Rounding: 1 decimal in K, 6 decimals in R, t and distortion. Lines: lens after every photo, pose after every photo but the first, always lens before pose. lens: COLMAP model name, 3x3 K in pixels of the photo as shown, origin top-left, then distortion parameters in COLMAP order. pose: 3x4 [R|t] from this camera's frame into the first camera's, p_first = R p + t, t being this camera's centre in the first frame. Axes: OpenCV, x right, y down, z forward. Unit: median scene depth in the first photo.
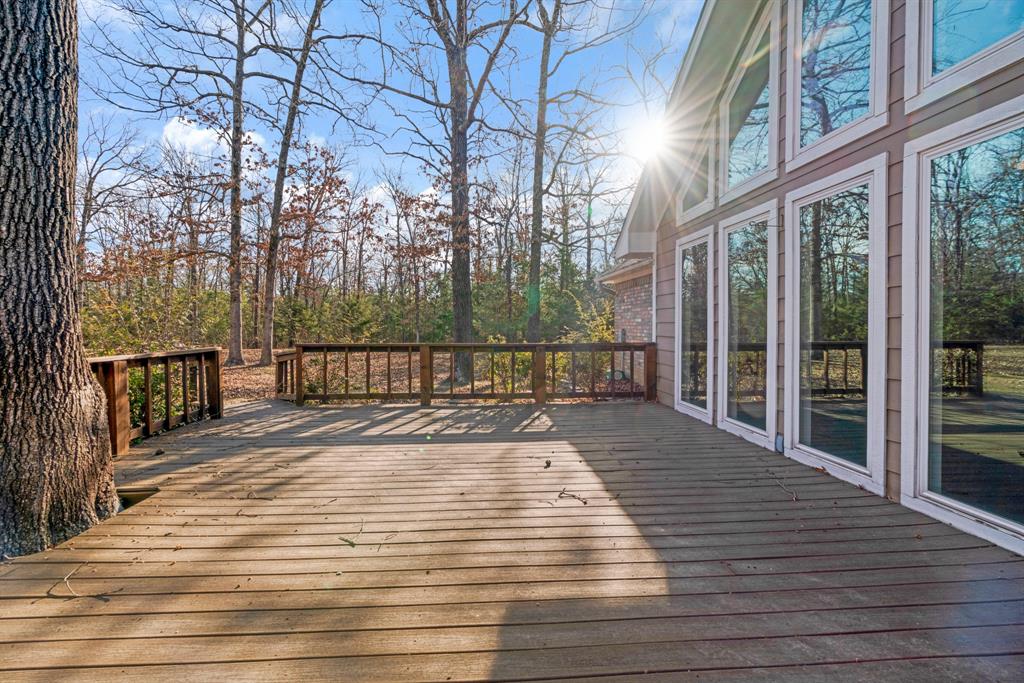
lens RADIAL K [[471.6, 0, 504.9], [0, 471.6, 341.0], [0, 0, 1]] dist [-0.000780, -0.000111]
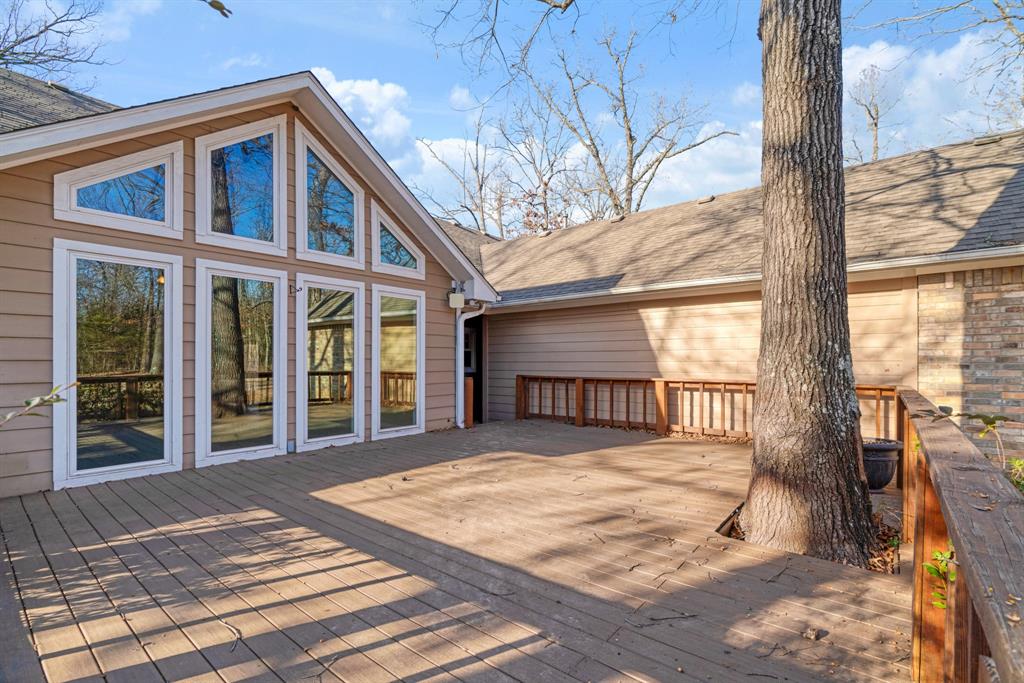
lens RADIAL K [[471.6, 0, 504.9], [0, 471.6, 341.0], [0, 0, 1]] dist [-0.000780, -0.000111]
pose [[-0.710671, 0.004432, 0.703510, -1.165517], [0.011091, 0.999926, 0.004905, -0.132807], [-0.703437, 0.011289, -0.710668, 2.069137]]
